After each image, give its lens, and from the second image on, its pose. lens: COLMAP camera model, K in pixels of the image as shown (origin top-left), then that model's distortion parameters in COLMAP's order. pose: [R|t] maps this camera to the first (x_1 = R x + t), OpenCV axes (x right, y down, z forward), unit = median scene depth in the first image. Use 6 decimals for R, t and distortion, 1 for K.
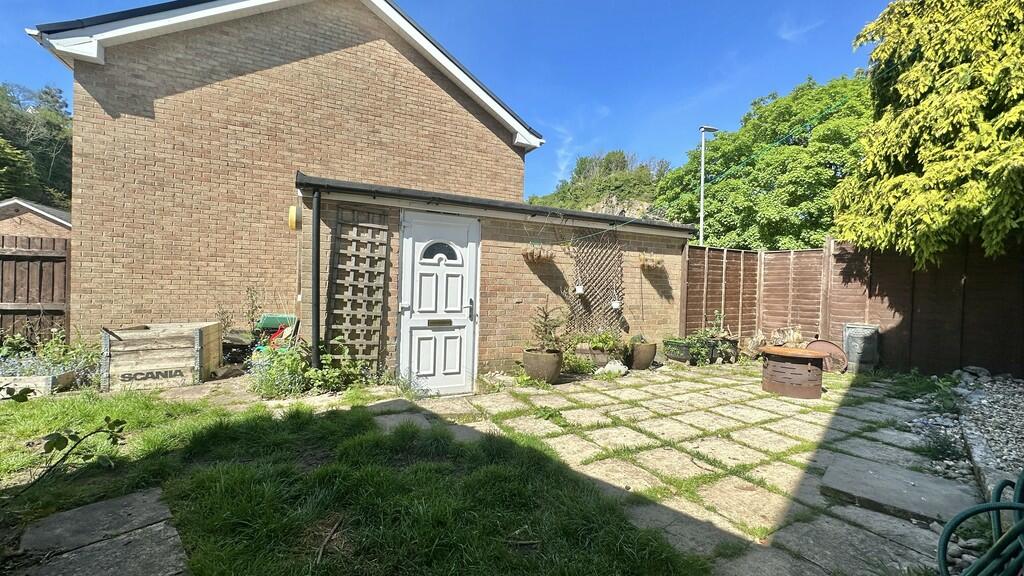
lens RADIAL K [[410.4, 0, 510.8], [0, 410.4, 288.5], [0, 0, 1]] dist [-0.001318, 0.000586]
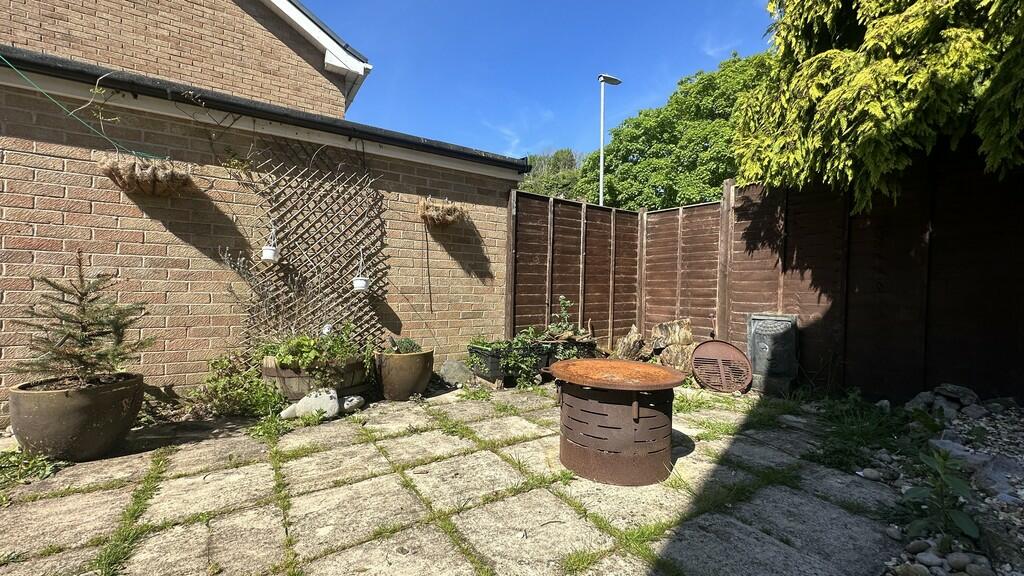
lens RADIAL K [[410.4, 0, 509.6], [0, 410.4, 287.7], [0, 0, 1]] dist [-0.001318, 0.000586]
pose [[0.994653, -0.005250, 0.103140, 0.398357], [0.005354, 0.999985, -0.000738, 0.045911], [-0.103134, 0.001286, 0.994667, 0.425063]]
